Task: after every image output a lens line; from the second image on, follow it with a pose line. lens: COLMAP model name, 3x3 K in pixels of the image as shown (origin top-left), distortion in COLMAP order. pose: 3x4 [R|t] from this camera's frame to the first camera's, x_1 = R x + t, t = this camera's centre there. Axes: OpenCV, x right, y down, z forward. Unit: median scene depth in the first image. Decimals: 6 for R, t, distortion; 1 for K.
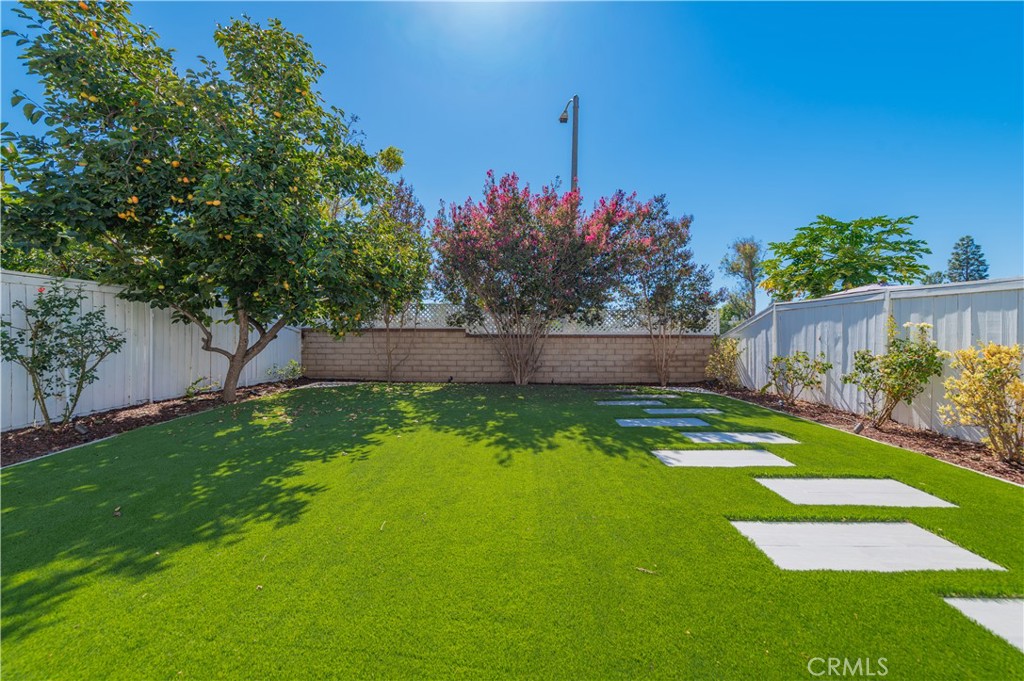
lens RADIAL K [[400.3, 0, 516.3], [0, 400.3, 340.5], [0, 0, 1]] dist [0.006866, -0.000317]
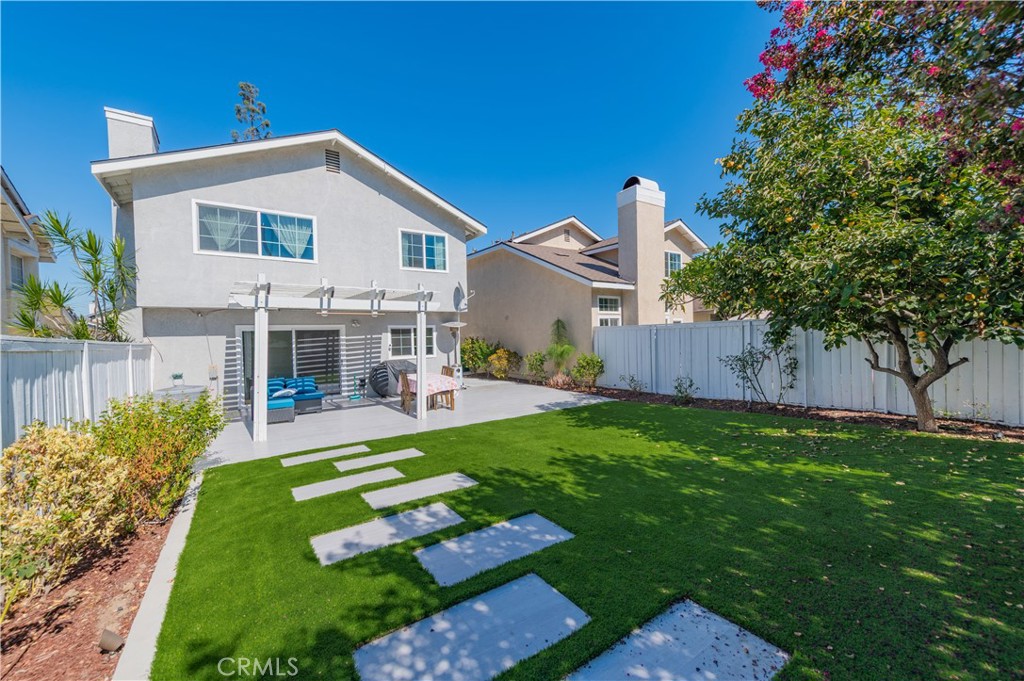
lens RADIAL K [[386.8, 0, 497.4], [0, 386.8, 340.4], [0, 0, 1]] dist [0.008804, -0.000020]
pose [[-0.832791, 0.026065, -0.552974, 0.409424], [0.024775, 0.999645, 0.009806, -0.059919], [0.553033, -0.005534, -0.833141, 0.897248]]
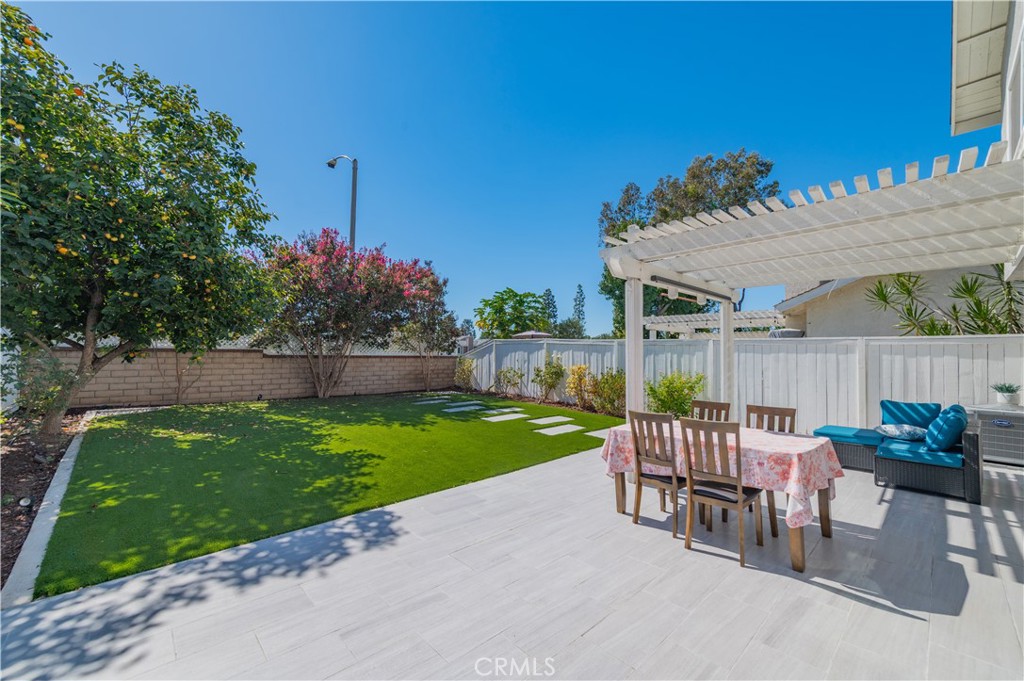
lens RADIAL K [[409.7, 0, 511.8], [0, 409.7, 344.6], [0, 0, 1]] dist [0.023424, -0.000448]
pose [[0.723691, 0.021377, 0.689793, -0.462136], [-0.008417, 0.999719, -0.022151, -0.027854], [-0.690072, 0.010224, 0.723668, -0.299025]]
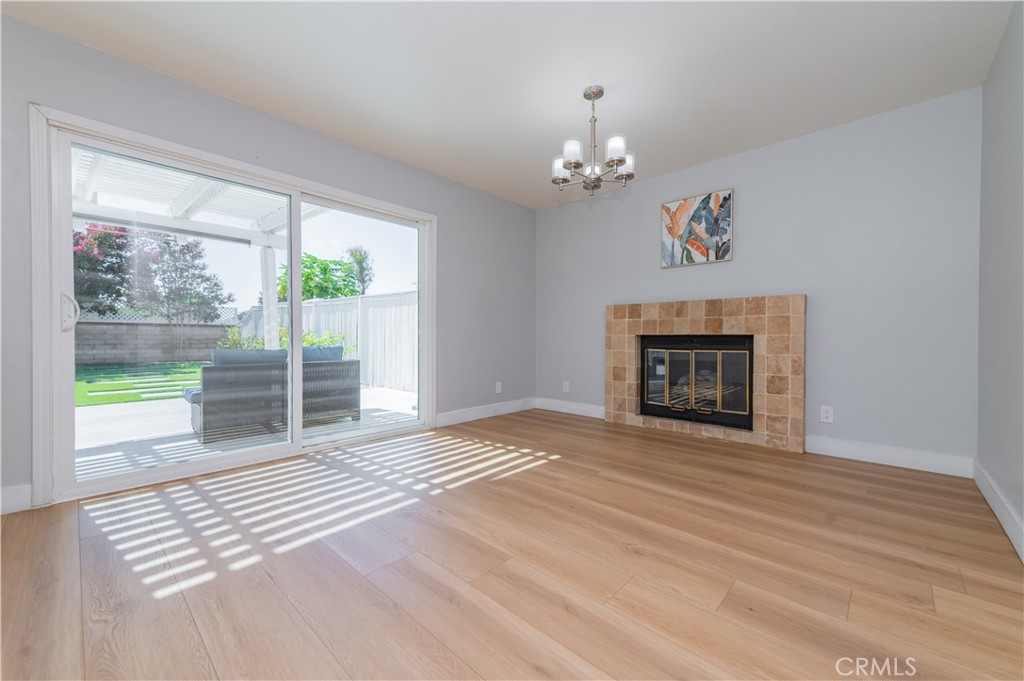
lens RADIAL K [[405.0, 0, 541.1], [0, 405.0, 339.5], [0, 0, 1]] dist [-0.000903, -0.000344]
pose [[0.660405, -0.008575, 0.750861, 0.148999], [-0.000935, 0.999925, 0.012242, 0.021535], [-0.750909, -0.008787, 0.660347, -0.848492]]
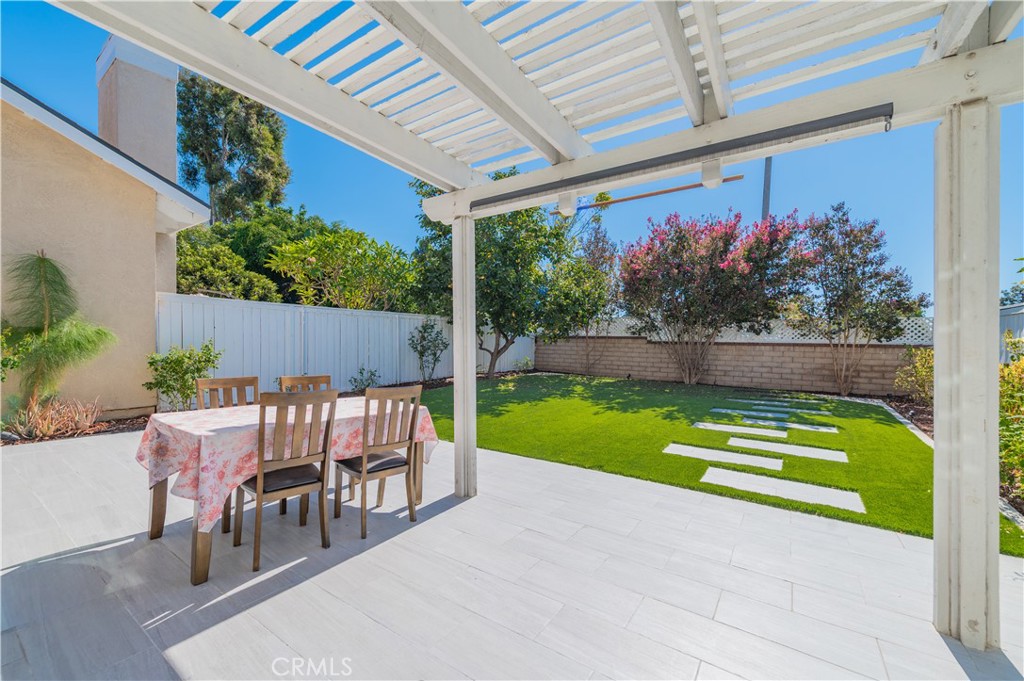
lens RADIAL K [[409.7, 0, 511.8], [0, 409.7, 344.6], [0, 0, 1]] dist [0.023424, -0.000448]
pose [[0.817507, 0.015004, -0.575723, 0.298616], [-0.013822, 0.999884, 0.006432, -0.008345], [0.575753, 0.002699, 0.817619, -0.317201]]
